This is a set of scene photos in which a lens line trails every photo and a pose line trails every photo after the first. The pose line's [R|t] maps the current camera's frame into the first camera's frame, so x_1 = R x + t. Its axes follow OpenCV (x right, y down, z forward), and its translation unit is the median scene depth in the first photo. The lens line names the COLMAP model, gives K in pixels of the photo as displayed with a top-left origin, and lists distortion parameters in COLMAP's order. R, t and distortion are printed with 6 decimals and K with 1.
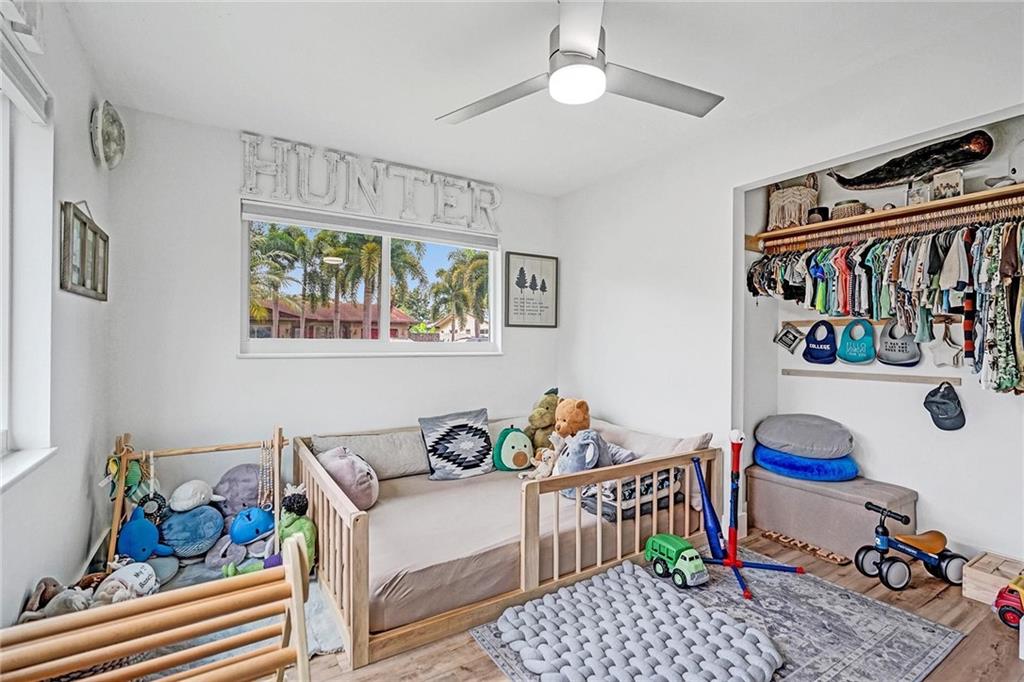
lens RADIAL K [[476.1, 0, 512.0], [0, 476.1, 341.0], [0, 0, 1]] dist [0.000184, -0.029017]
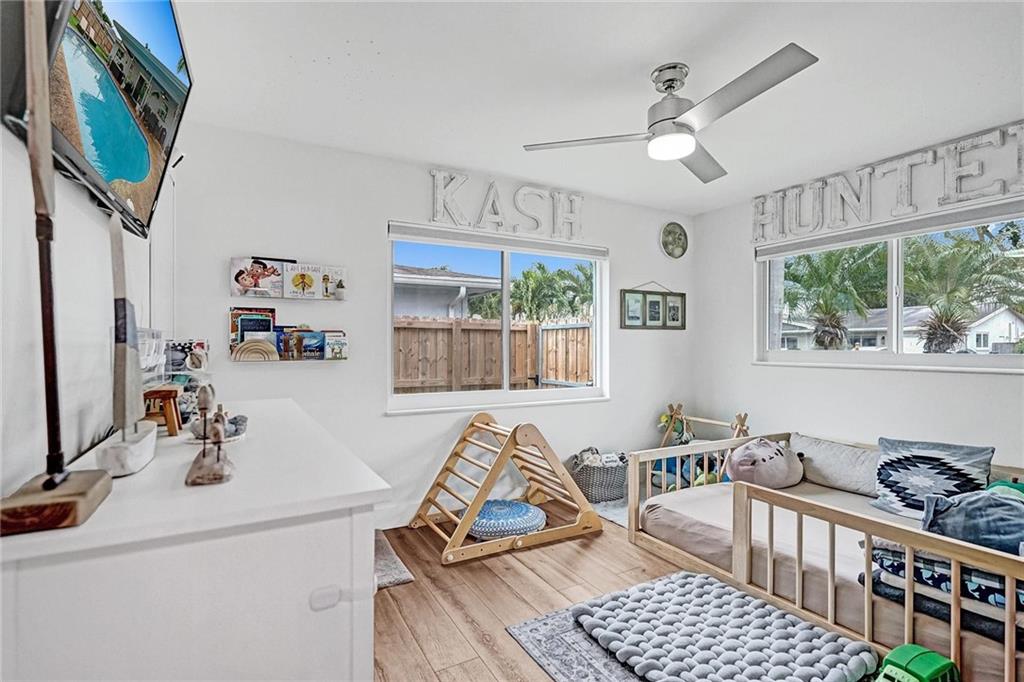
lens RADIAL K [[488.2, 0, 509.5], [0, 488.2, 335.5], [0, 0, 1]] dist [-0.053809, 0.027712]
pose [[-0.055337, -0.038707, -0.997717, 0.806884], [-0.001899, 0.999251, -0.038661, 0.004564], [0.998466, -0.000244, -0.055369, 0.367636]]
